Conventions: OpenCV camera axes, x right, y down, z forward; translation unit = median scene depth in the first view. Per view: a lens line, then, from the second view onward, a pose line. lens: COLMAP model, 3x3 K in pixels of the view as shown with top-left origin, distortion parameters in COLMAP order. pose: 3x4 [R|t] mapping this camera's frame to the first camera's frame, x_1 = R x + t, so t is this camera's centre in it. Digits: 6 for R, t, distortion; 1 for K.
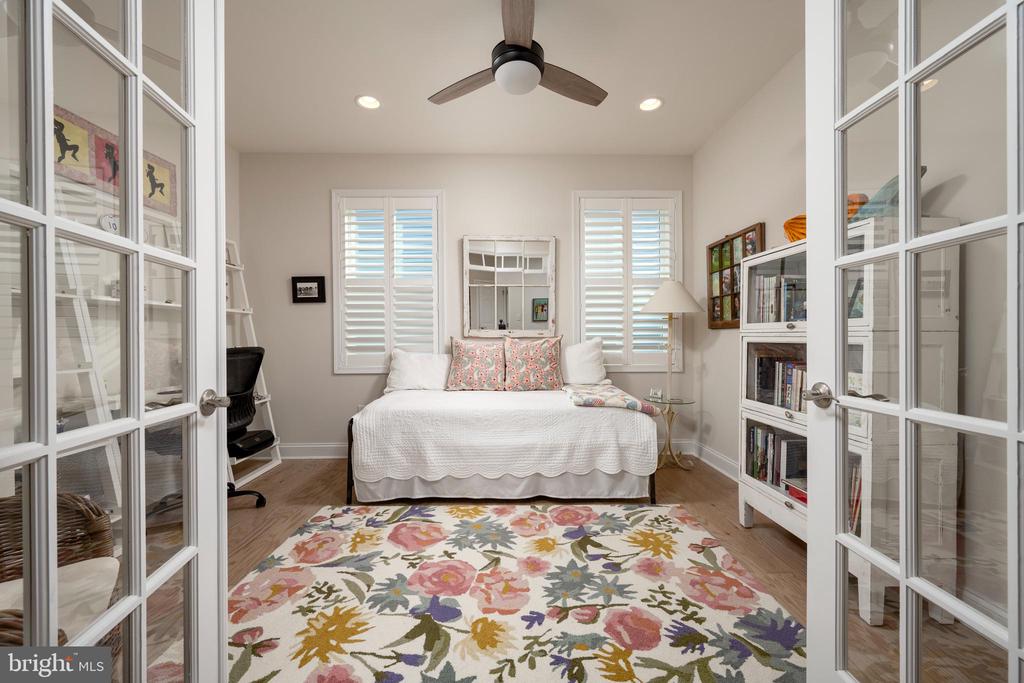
lens RADIAL K [[404.3, 0, 512.0], [0, 404.3, 341.5], [0, 0, 1]] dist [-0.000045, -0.000130]
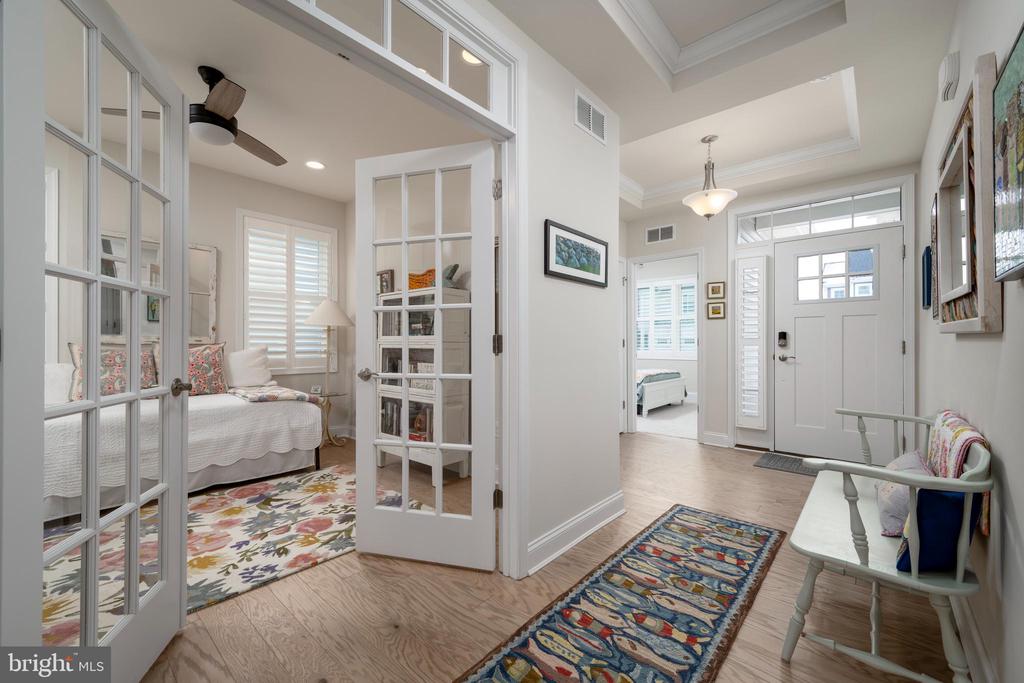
lens RADIAL K [[404.3, 0, 512.0], [0, 404.3, 341.5], [0, 0, 1]] dist [-0.000045, -0.000130]
pose [[0.678073, 0.010843, 0.734915, -0.233270], [0.003118, 0.999840, -0.017628, 0.005747], [-0.734988, 0.014245, 0.677930, -0.439318]]
